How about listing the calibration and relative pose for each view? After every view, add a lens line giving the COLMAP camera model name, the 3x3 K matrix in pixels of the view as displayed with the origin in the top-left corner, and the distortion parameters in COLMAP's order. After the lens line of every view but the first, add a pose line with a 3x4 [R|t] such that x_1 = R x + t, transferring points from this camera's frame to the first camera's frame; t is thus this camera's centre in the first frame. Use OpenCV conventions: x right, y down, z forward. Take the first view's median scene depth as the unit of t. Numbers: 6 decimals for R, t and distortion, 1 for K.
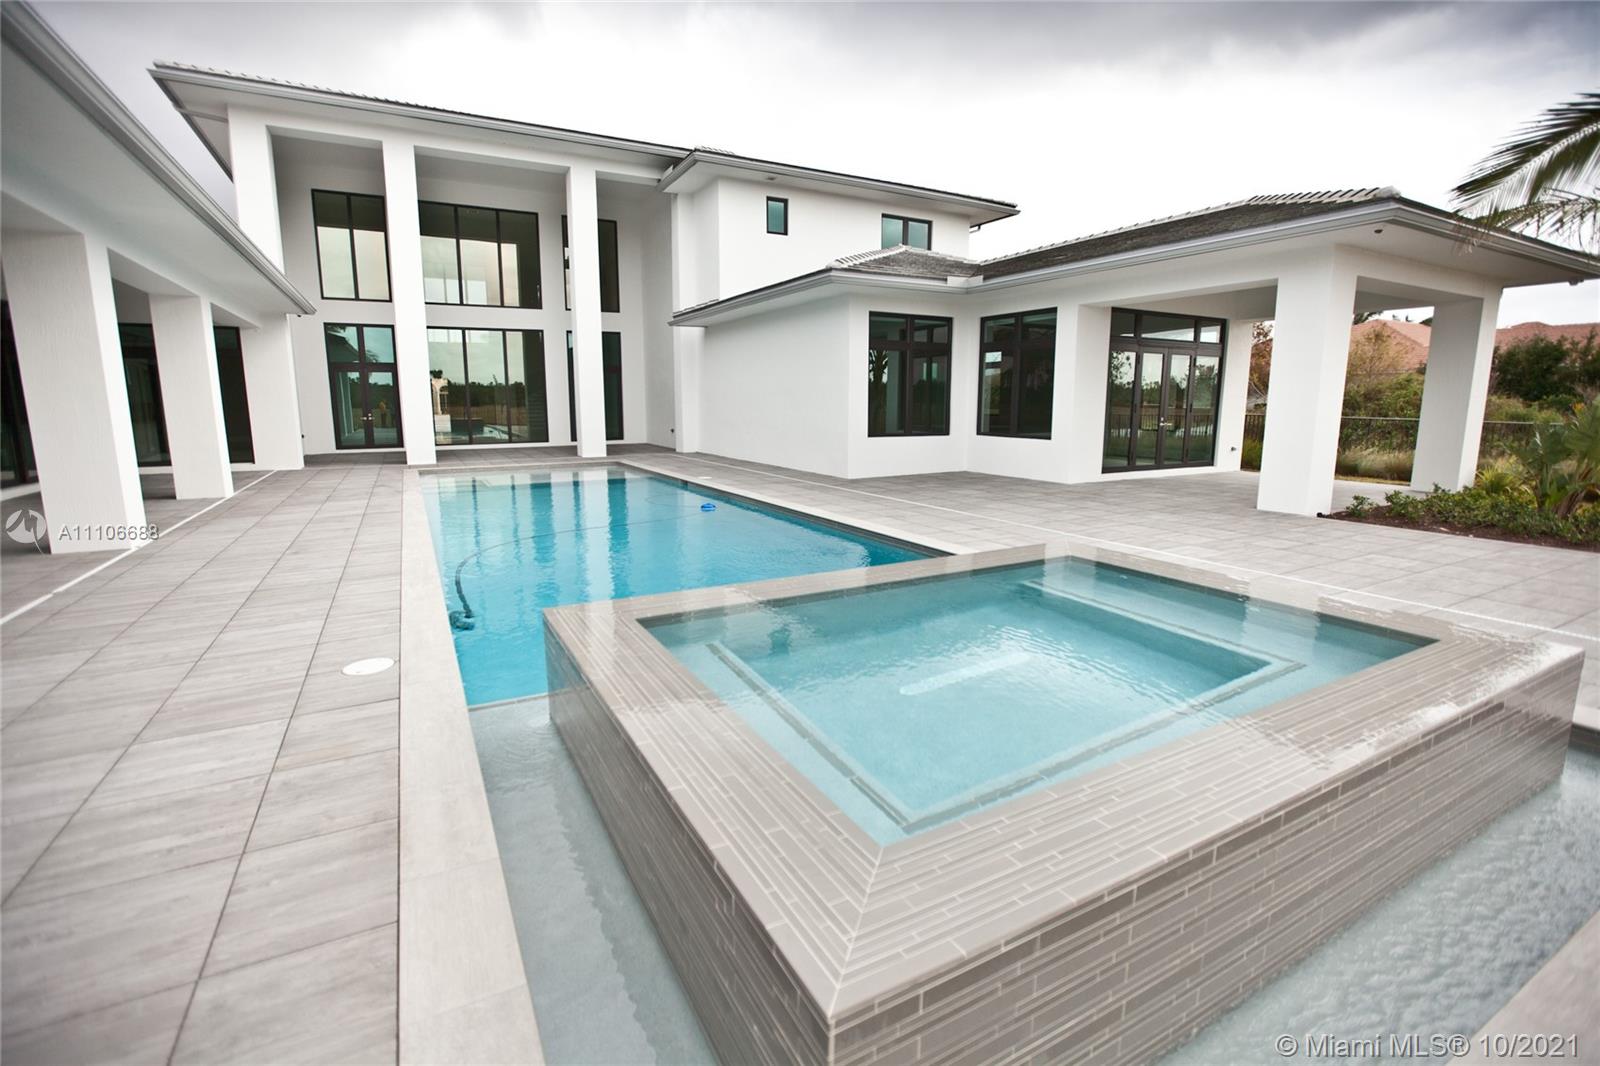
lens RADIAL K [[725.4, 0, 792.2], [0, 725.4, 530.3], [0, 0, 1]] dist [-0.043006, 0.012667]
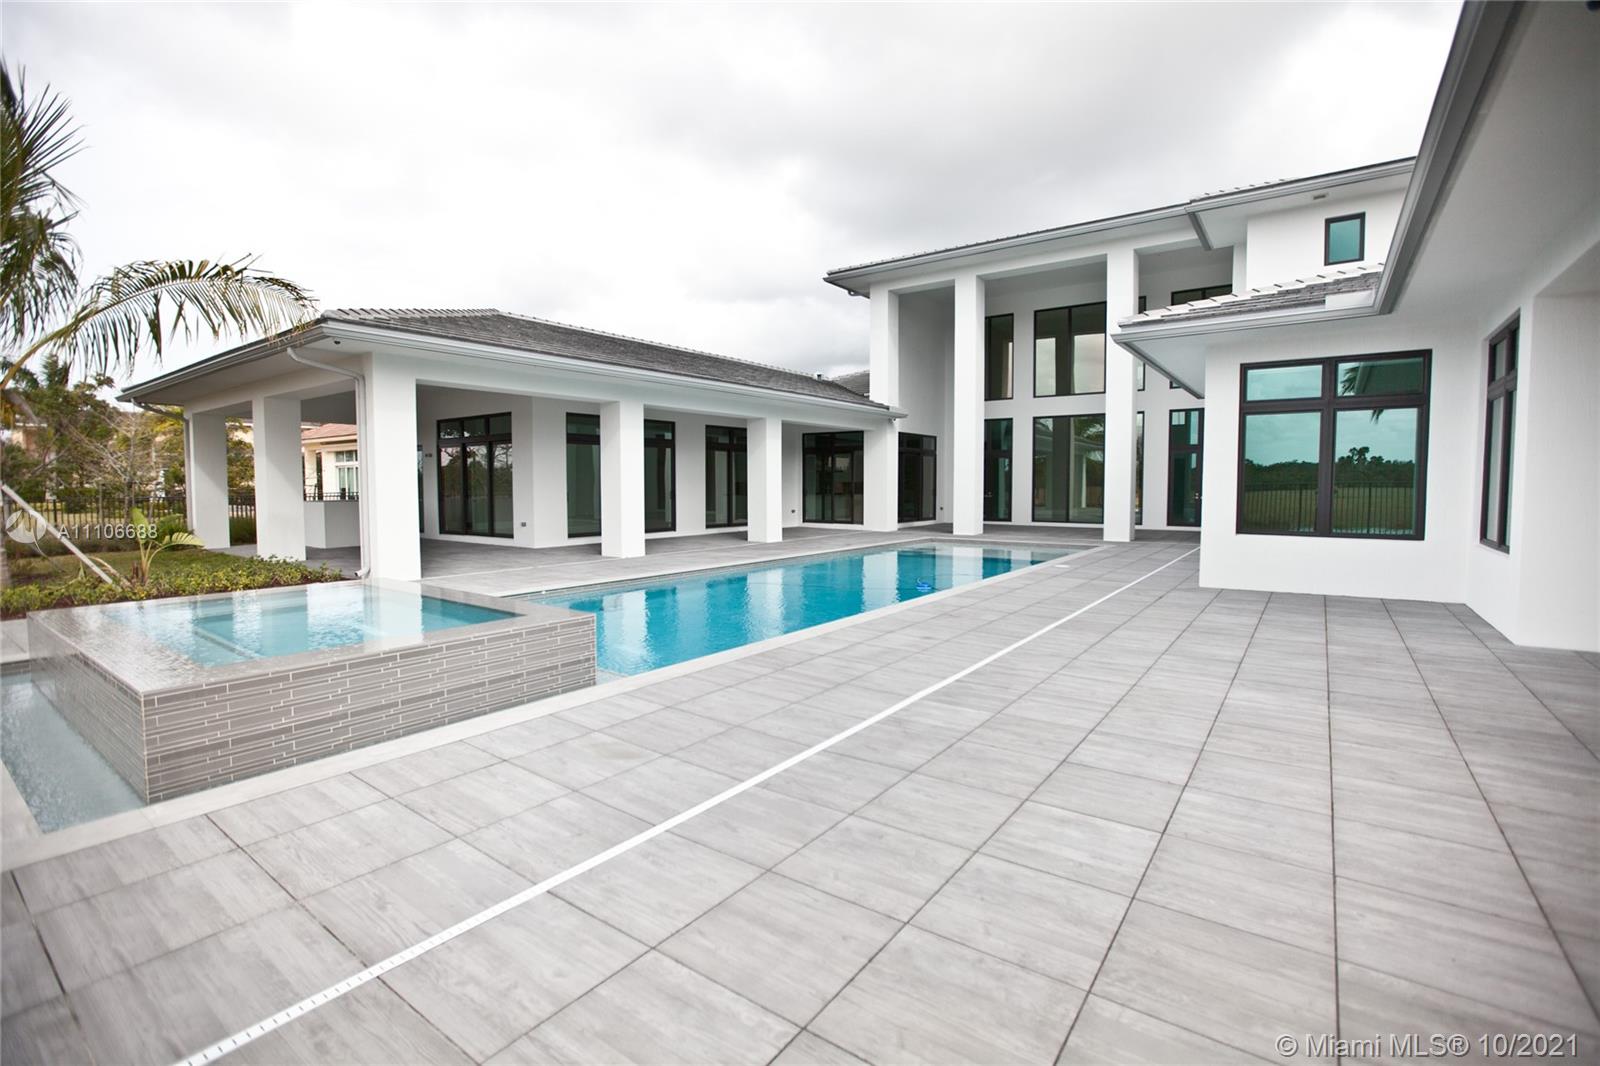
lens RADIAL K [[725.4, 0, 799.0], [0, 725.4, 527.4], [0, 0, 1]] dist [-0.043006, 0.012667]
pose [[0.430753, 0.055009, -0.900792, 0.465526], [-0.157431, 0.987416, -0.014984, -0.045917], [0.888633, 0.148267, 0.433992, 0.249336]]
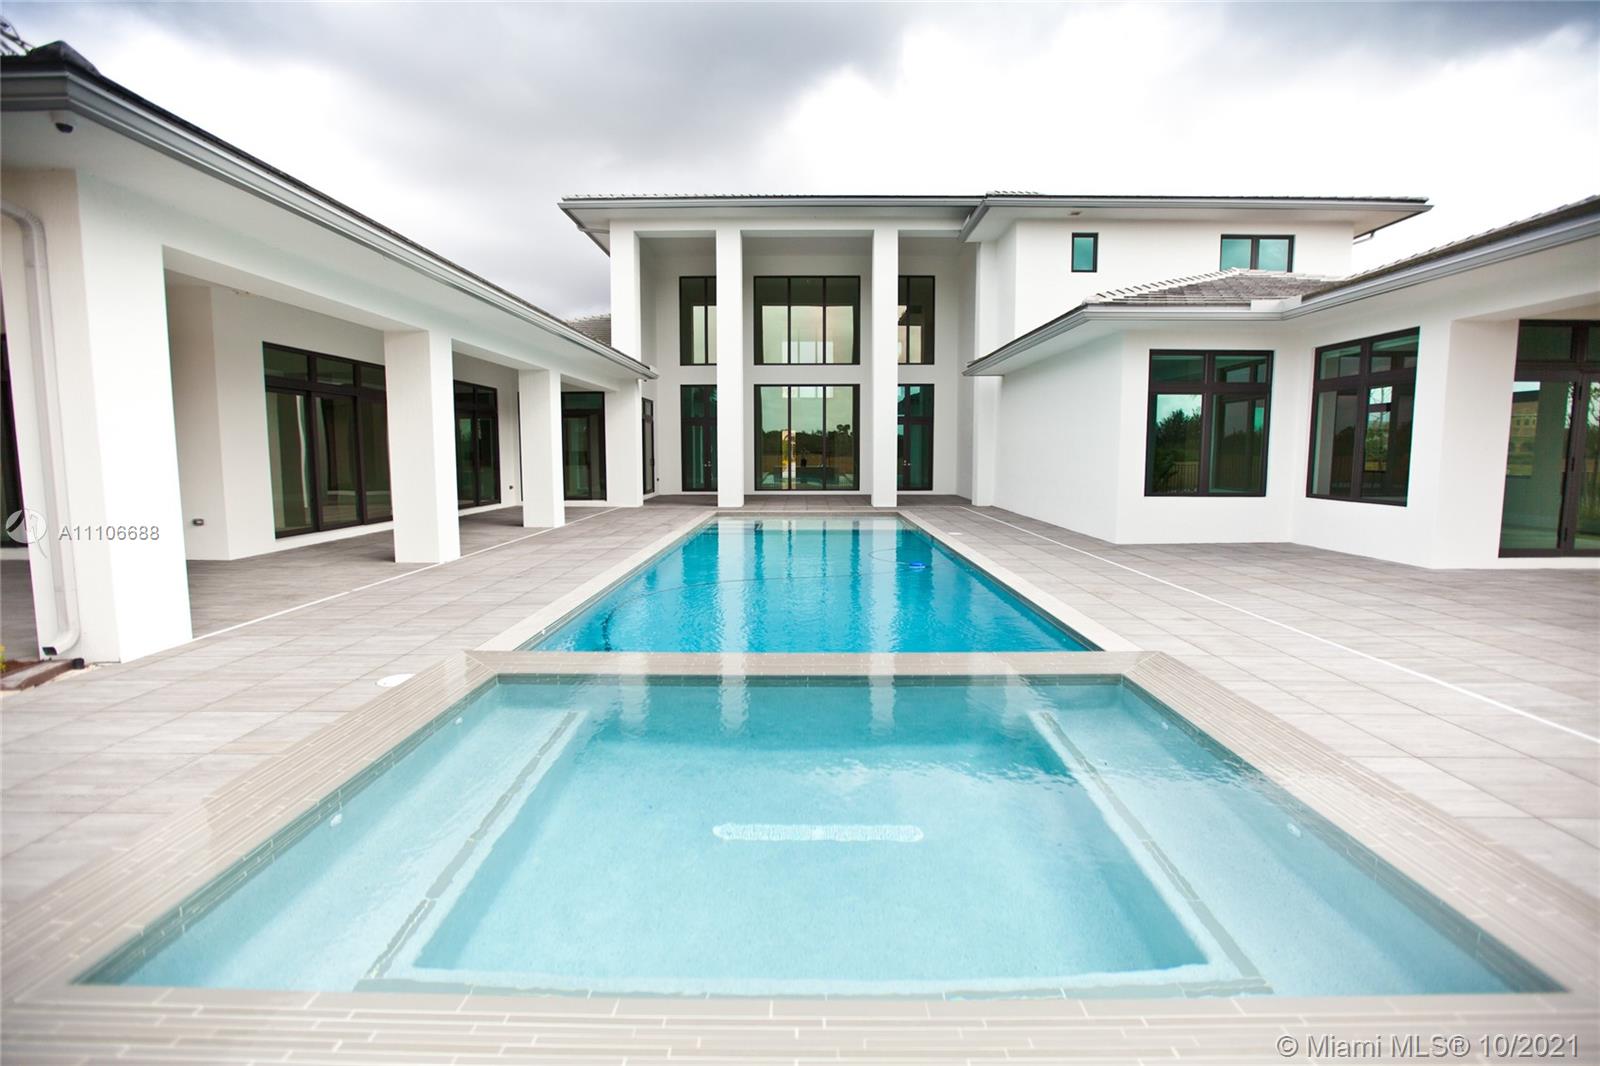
lens RADIAL K [[725.4, 0, 794.7], [0, 725.4, 526.0], [0, 0, 1]] dist [-0.043006, 0.012667]
pose [[0.874048, 0.049359, -0.483325, 0.128483], [-0.084729, 0.995067, -0.051604, -0.013584], [0.478394, 0.086056, 0.873918, 0.064601]]
